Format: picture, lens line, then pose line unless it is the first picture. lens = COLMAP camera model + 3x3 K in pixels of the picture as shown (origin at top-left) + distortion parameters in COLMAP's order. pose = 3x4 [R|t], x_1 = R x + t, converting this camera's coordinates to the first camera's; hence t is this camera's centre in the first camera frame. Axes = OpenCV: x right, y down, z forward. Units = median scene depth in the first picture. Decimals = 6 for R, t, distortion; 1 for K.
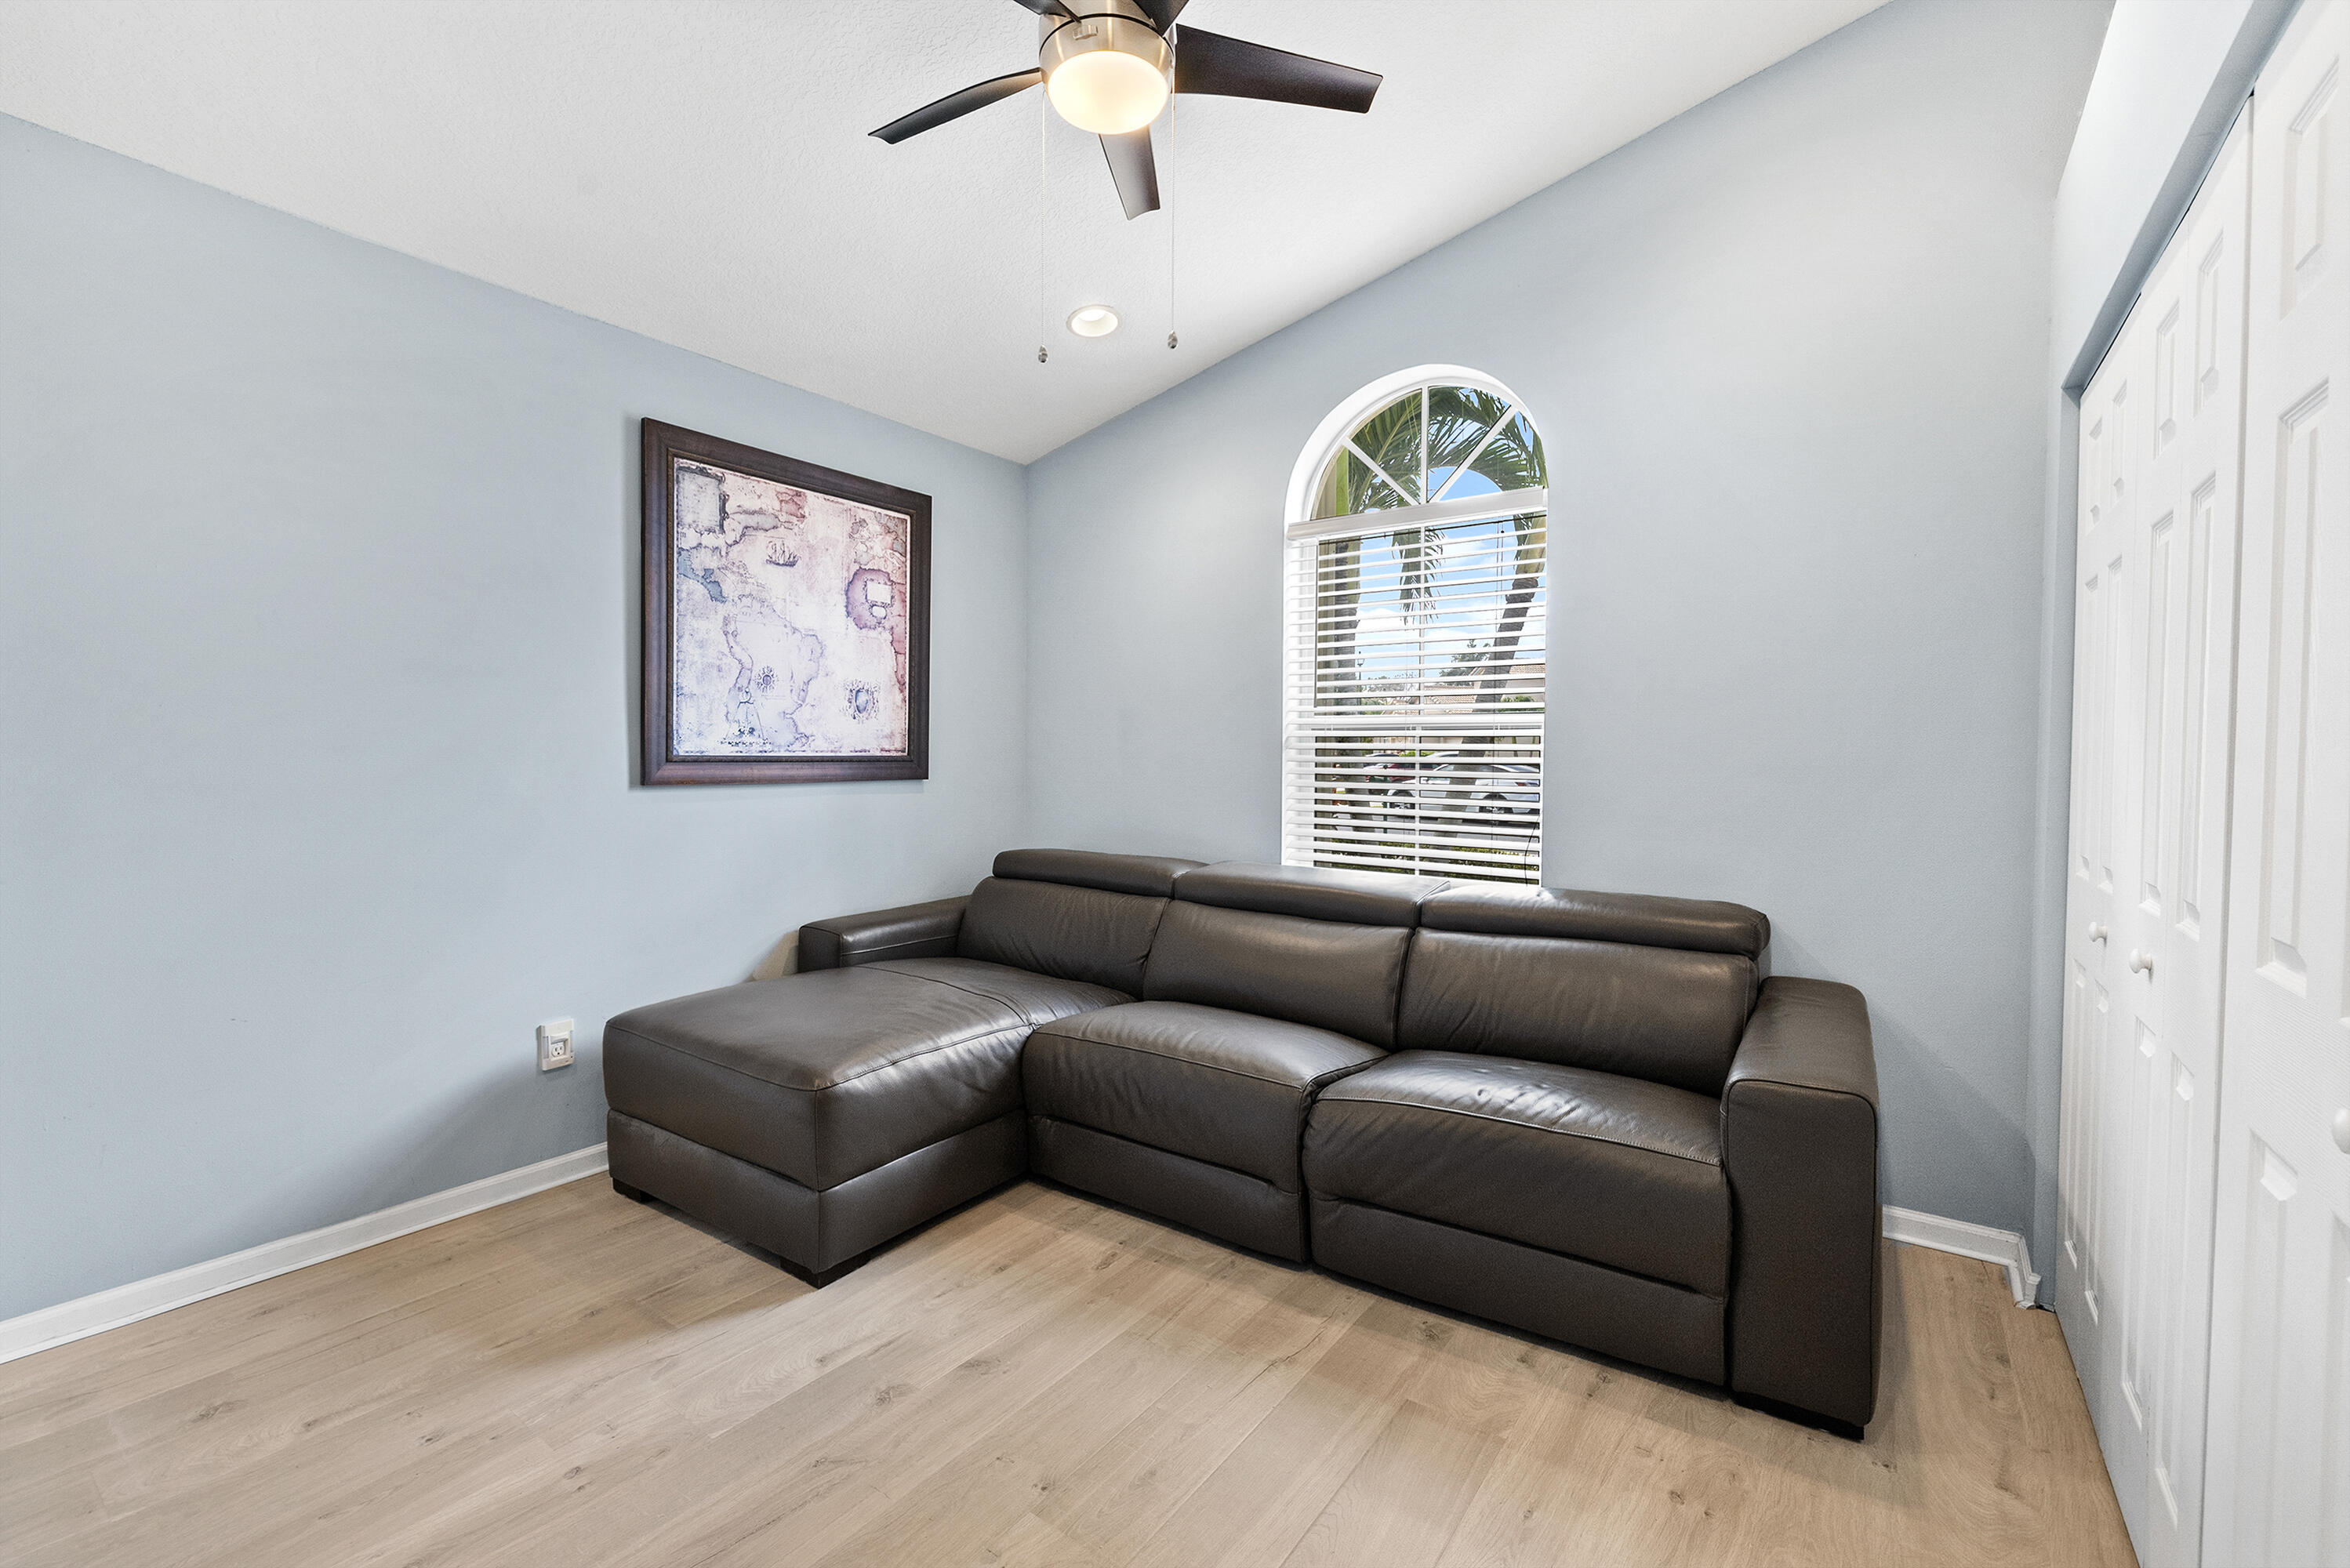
lens RADIAL K [[1006.7, 0, 1174.4], [0, 1006.7, 749.8], [0, 0, 1]] dist [-0.001454, -0.000001]
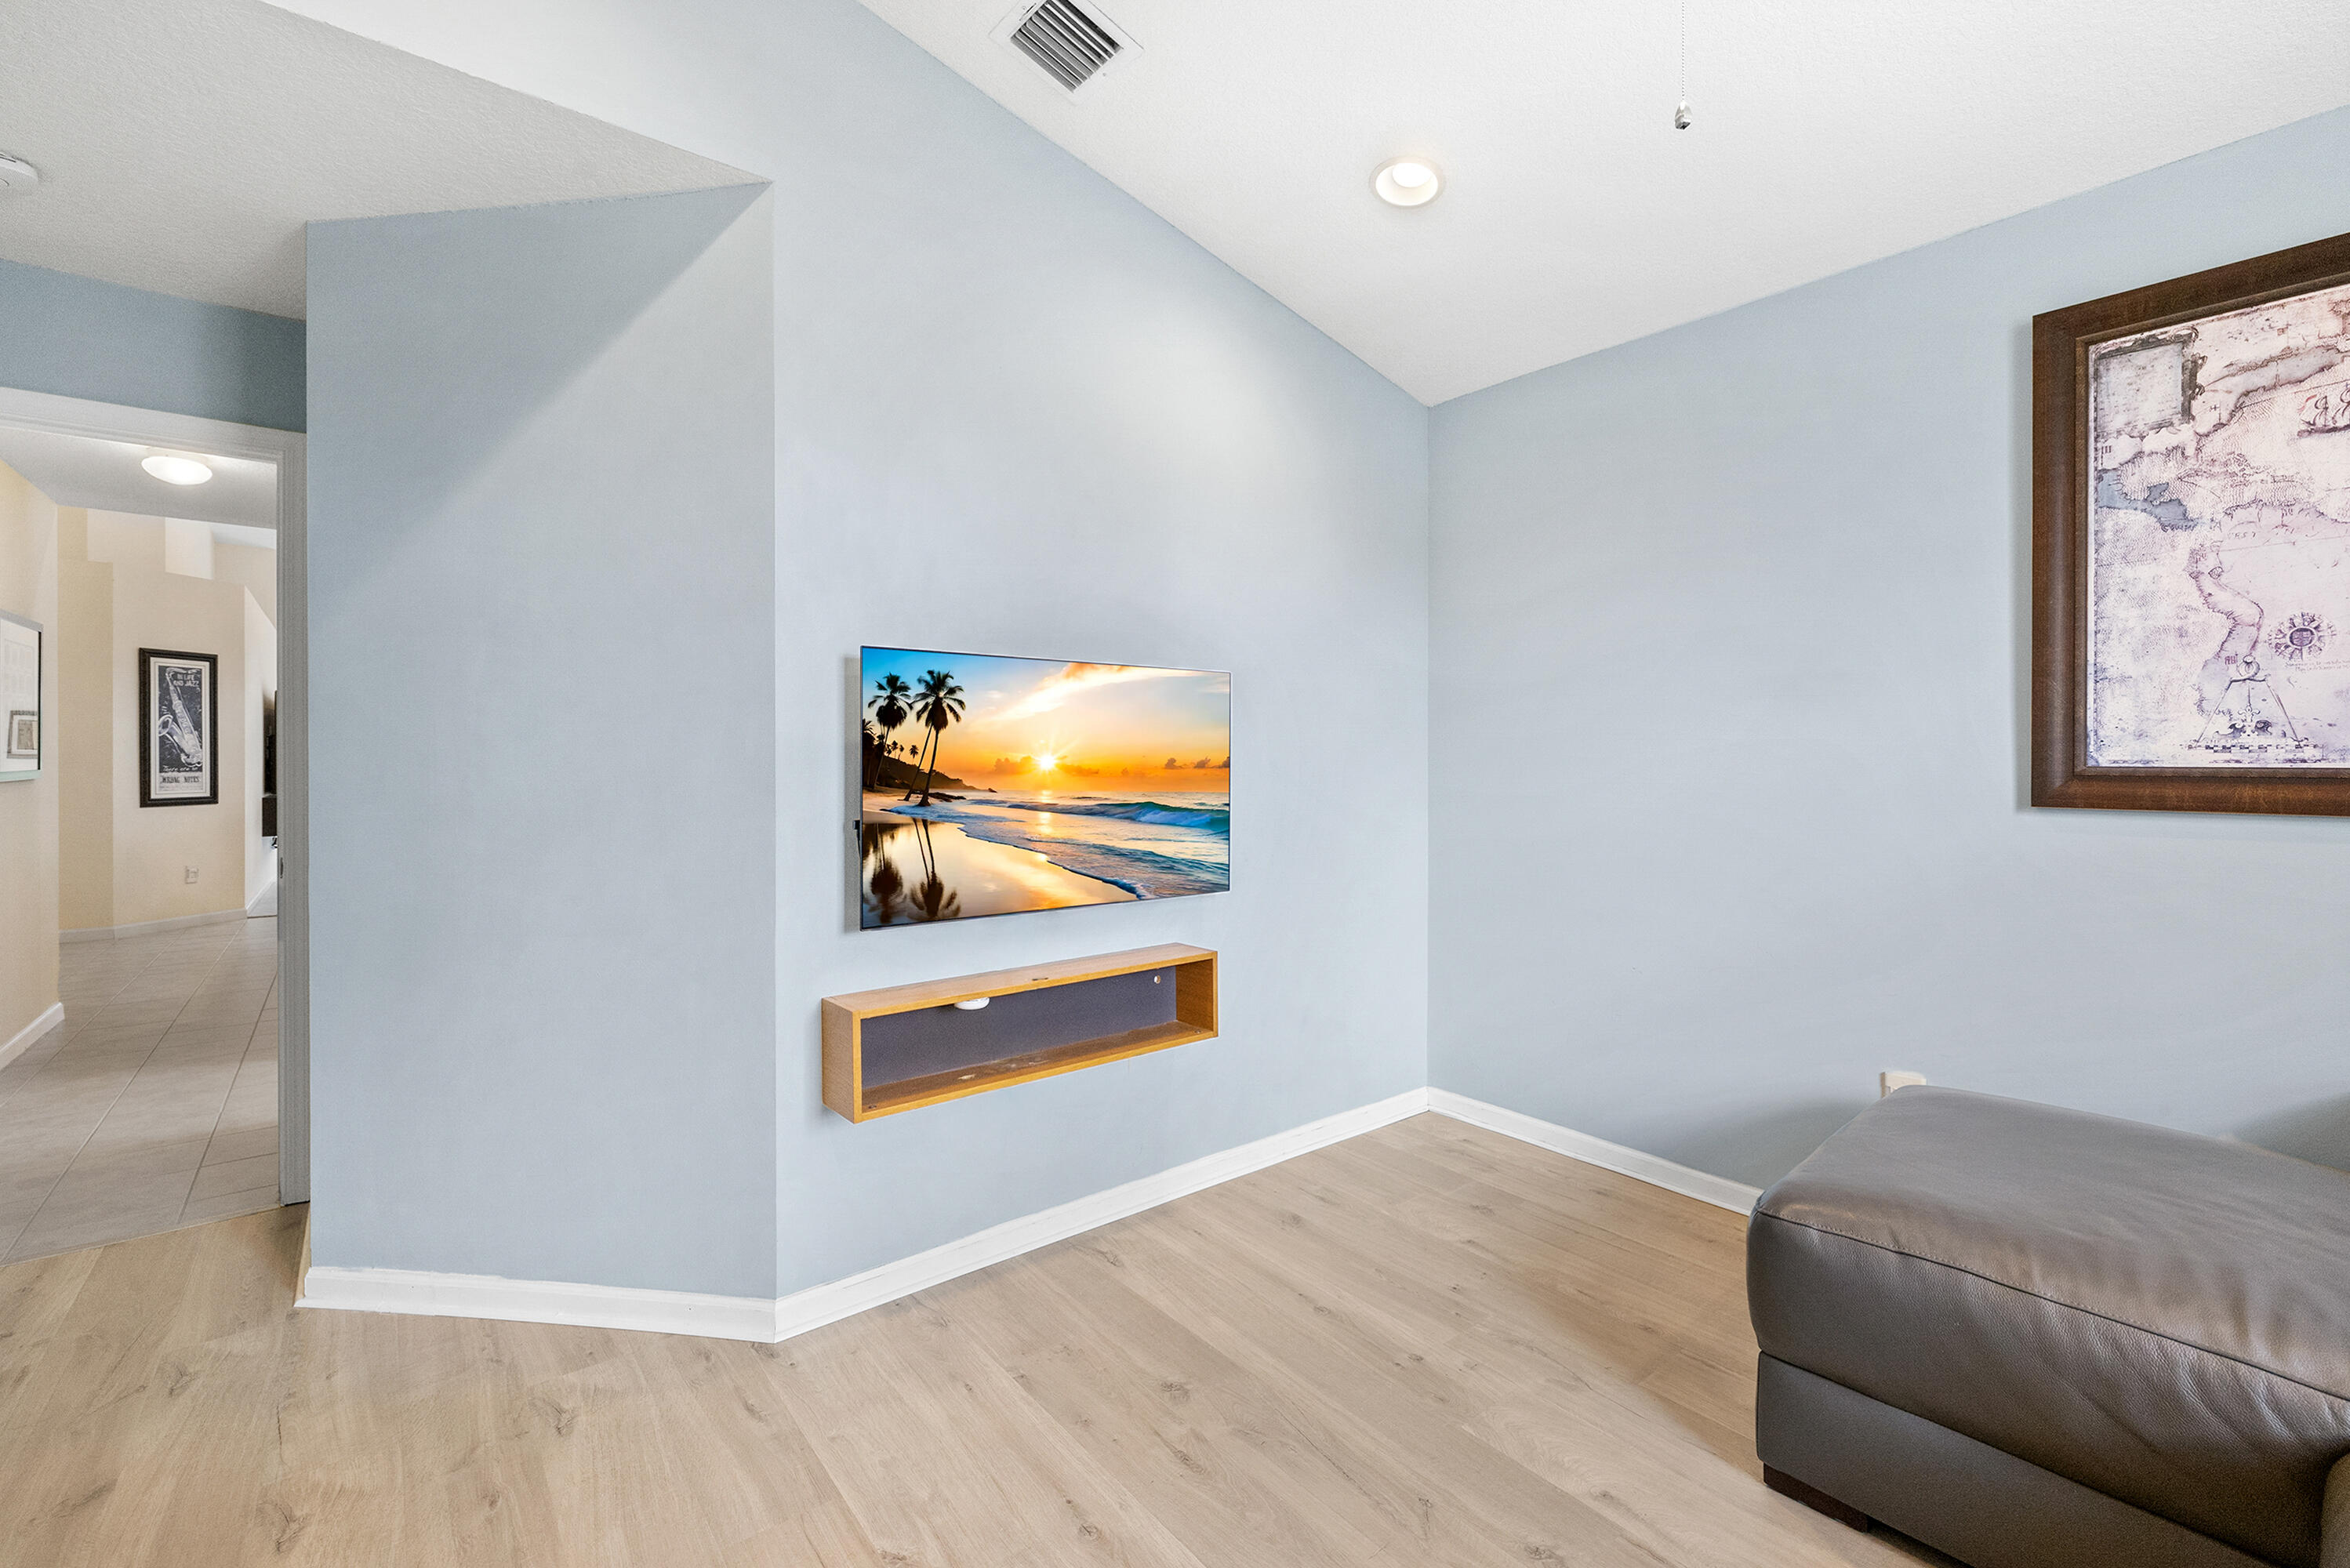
lens RADIAL K [[1006.7, 0, 1174.4], [0, 1006.7, 749.8], [0, 0, 1]] dist [-0.001454, -0.000001]
pose [[-0.278226, -0.023842, -0.960220, 0.346460], [-0.005206, 0.999715, -0.023314, 0.013004], [0.960502, -0.001488, -0.278270, 0.563316]]
